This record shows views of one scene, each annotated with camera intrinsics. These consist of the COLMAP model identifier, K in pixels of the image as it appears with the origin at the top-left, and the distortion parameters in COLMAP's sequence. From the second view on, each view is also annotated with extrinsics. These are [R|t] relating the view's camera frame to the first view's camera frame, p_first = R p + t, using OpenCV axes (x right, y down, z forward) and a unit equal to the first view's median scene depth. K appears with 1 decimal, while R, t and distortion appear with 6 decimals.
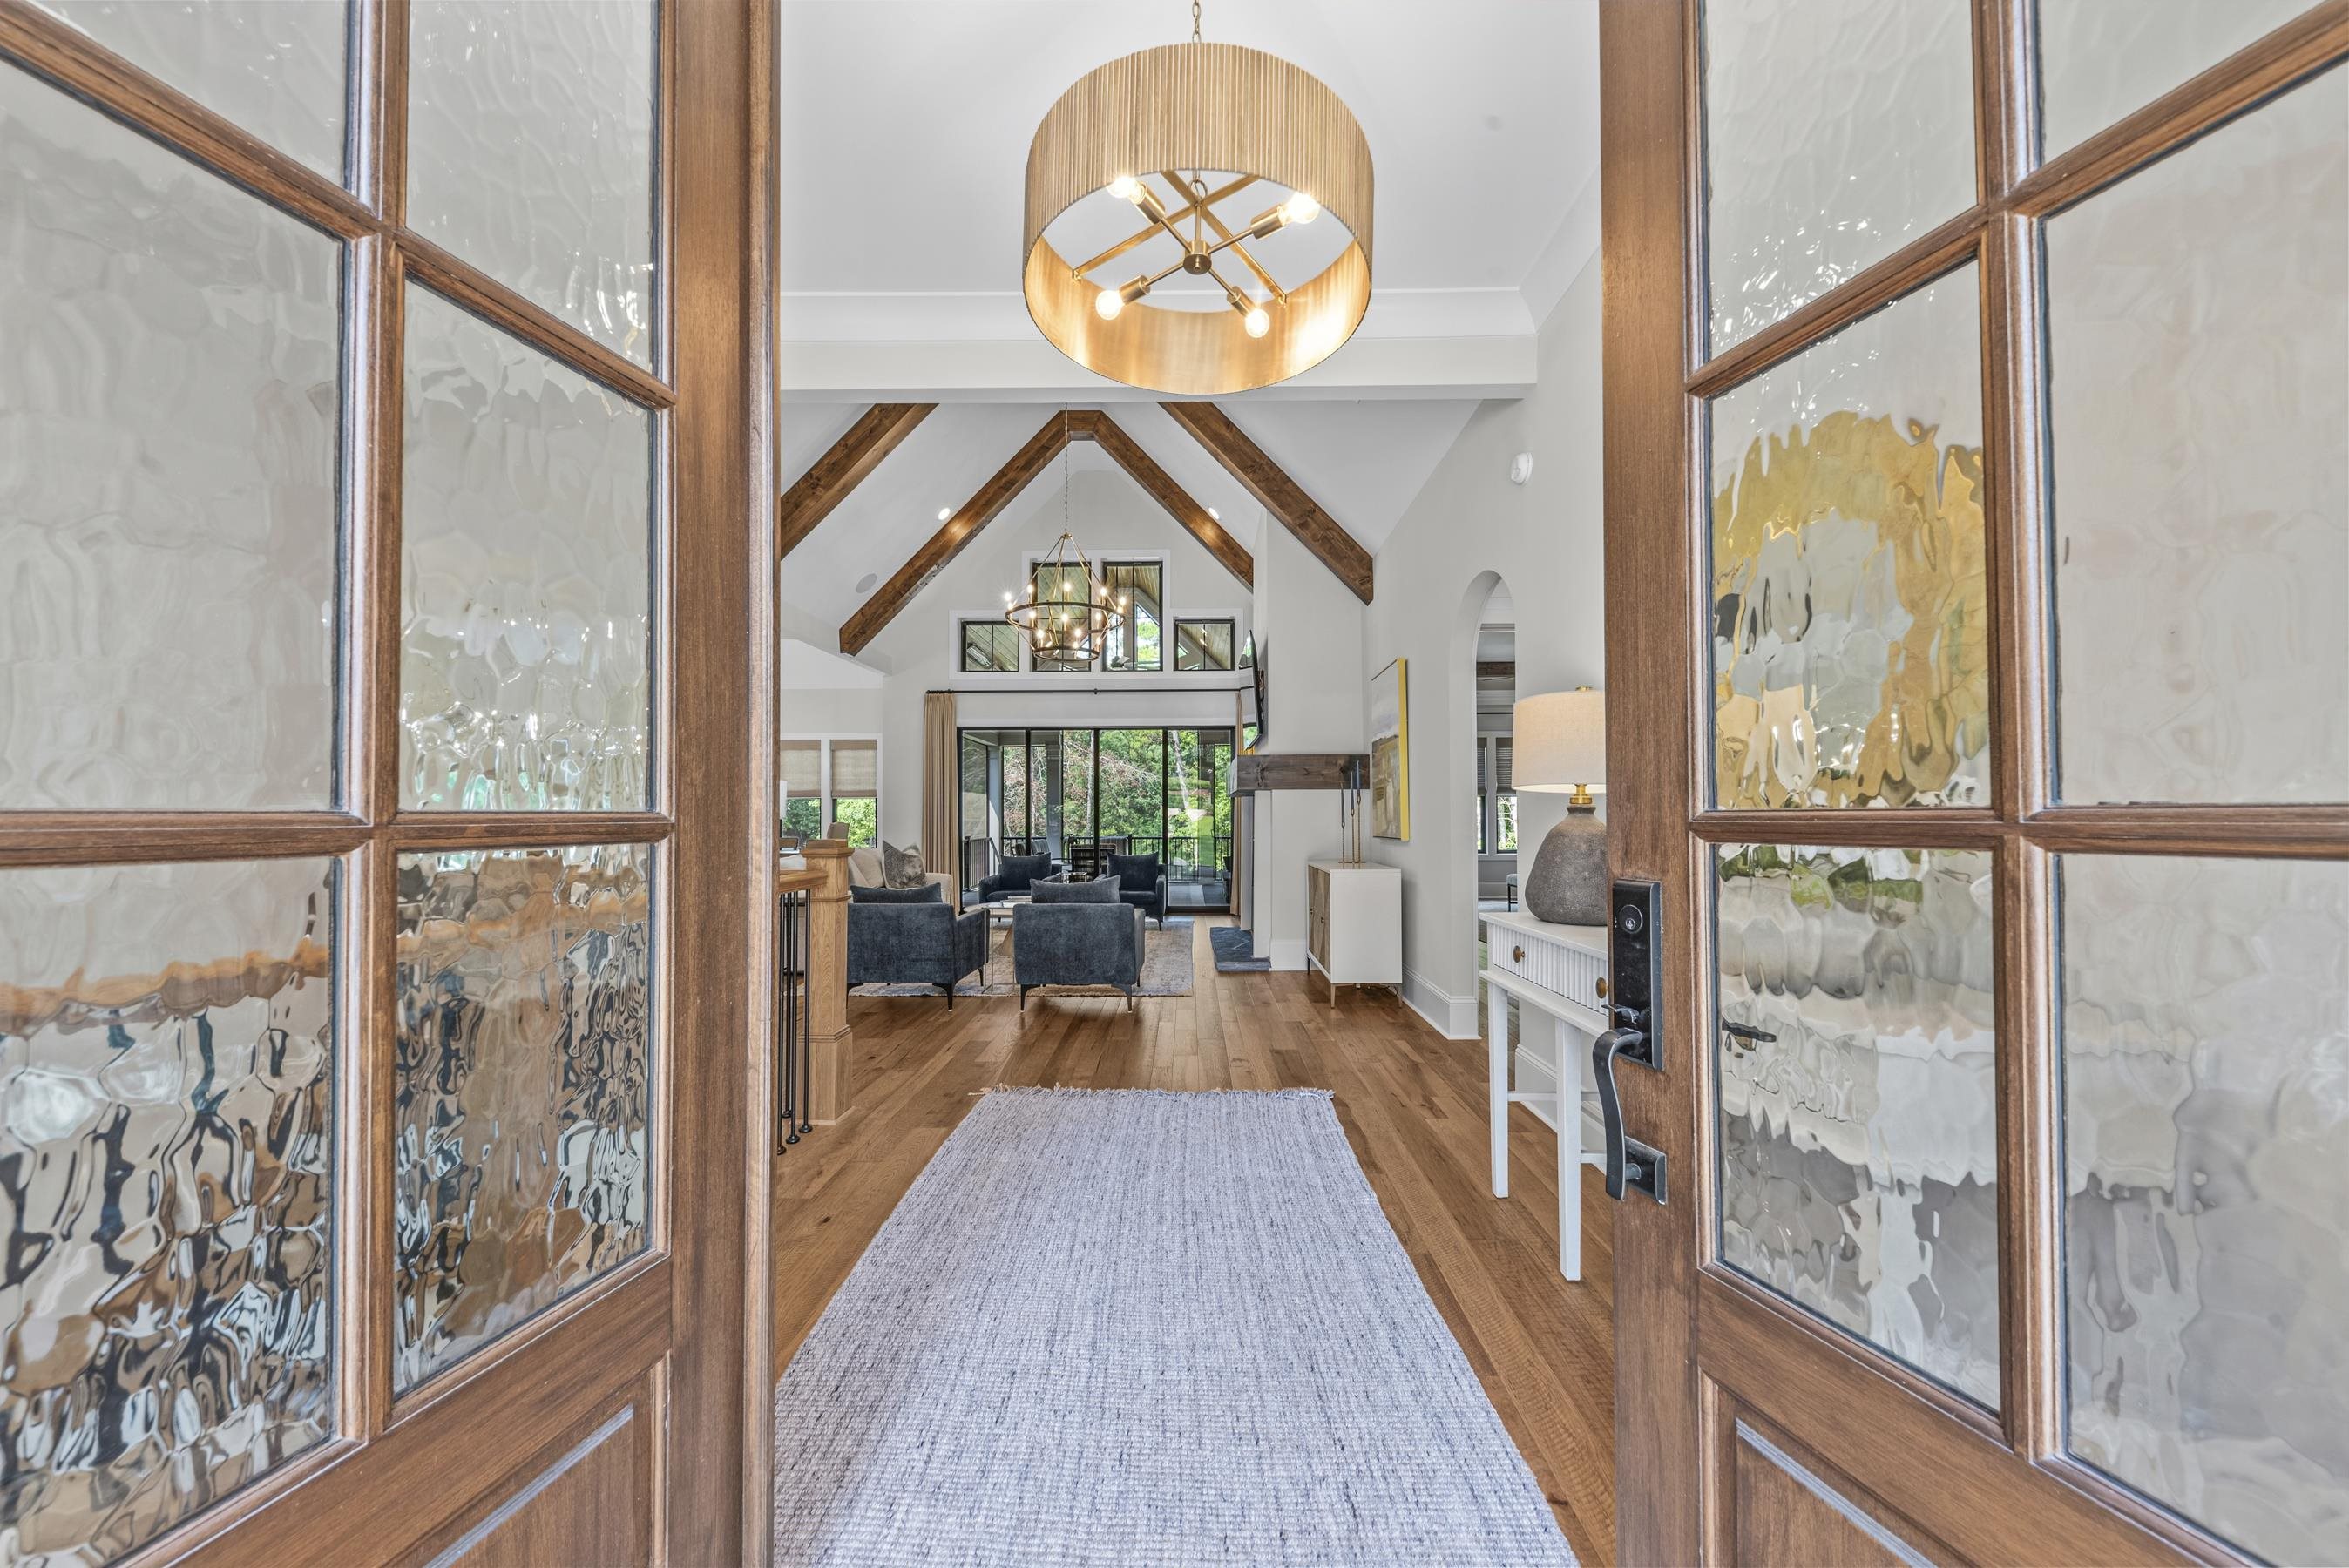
lens RADIAL K [[810.3, 0, 1173.3], [0, 810.3, 802.6], [0, 0, 1]] dist [0.011361, -0.004453]
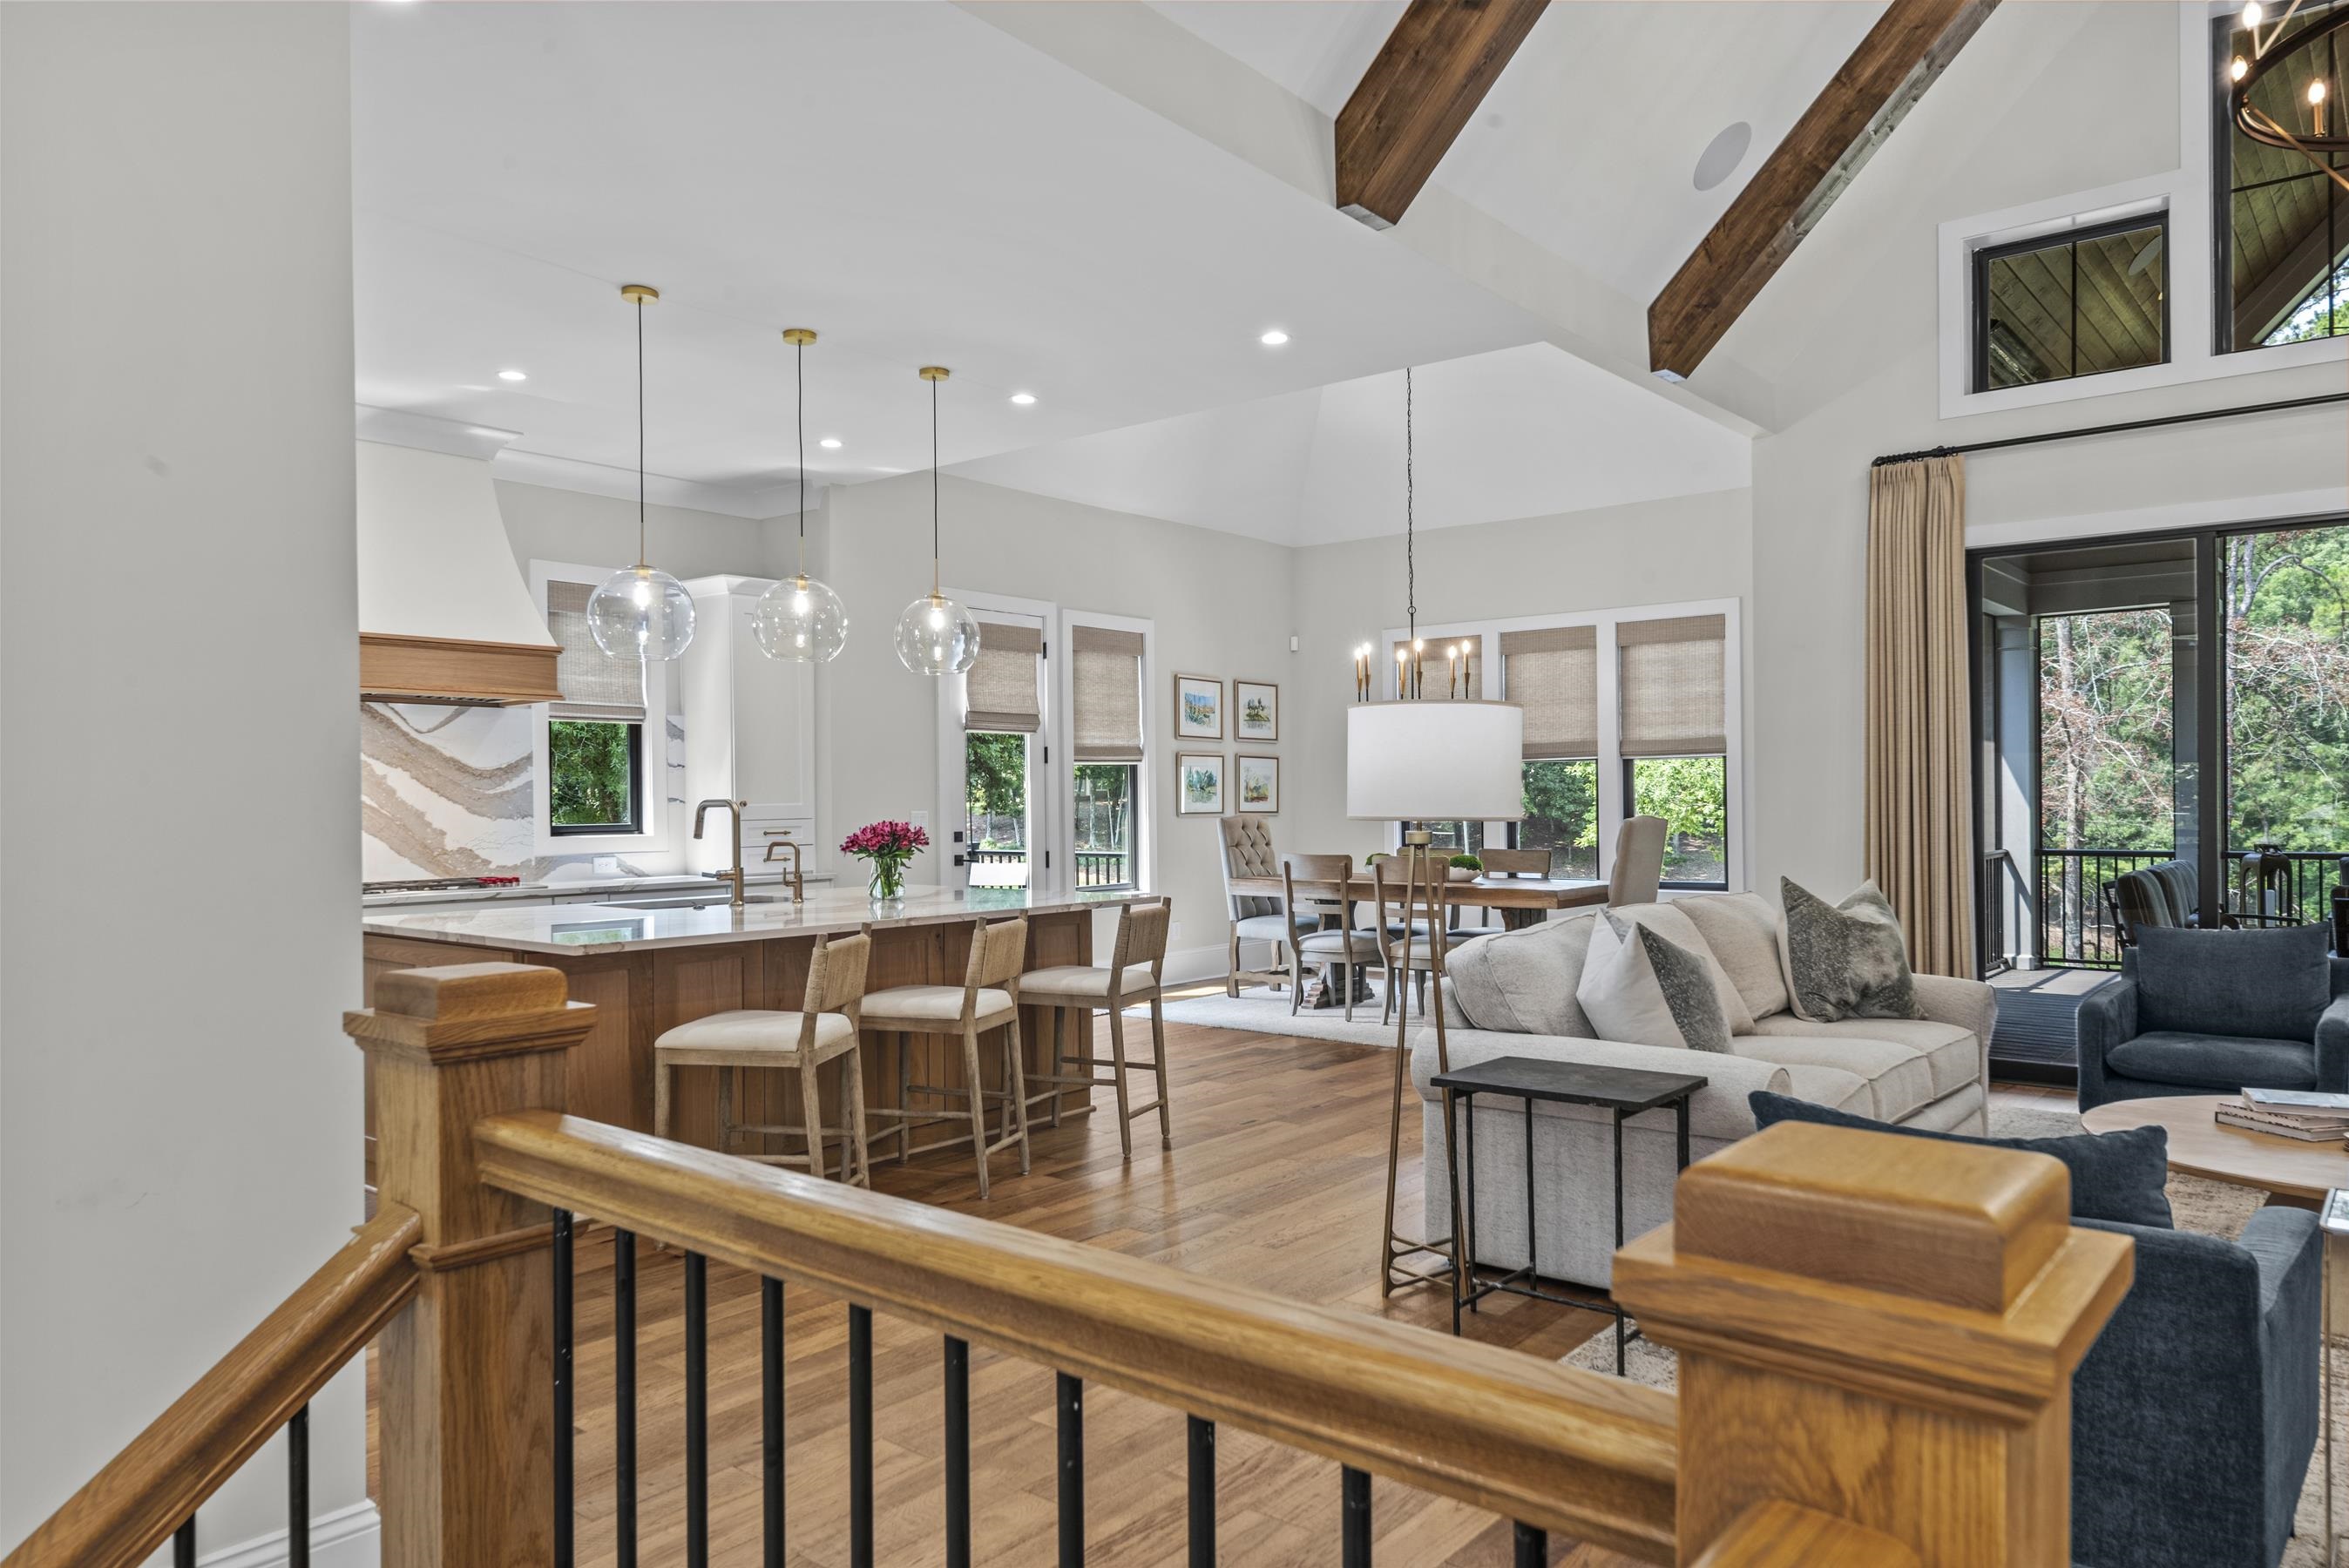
lens RADIAL K [[1544.7, 0, 1174.5], [0, 1544.7, 784.0], [0, 0, 1]] dist [0.049945, -0.000127]
pose [[0.784776, -0.014804, -0.619603, -0.114859], [0.024096, 0.999688, 0.006635, -0.003817], [0.619312, -0.020137, 0.784887, 0.243461]]
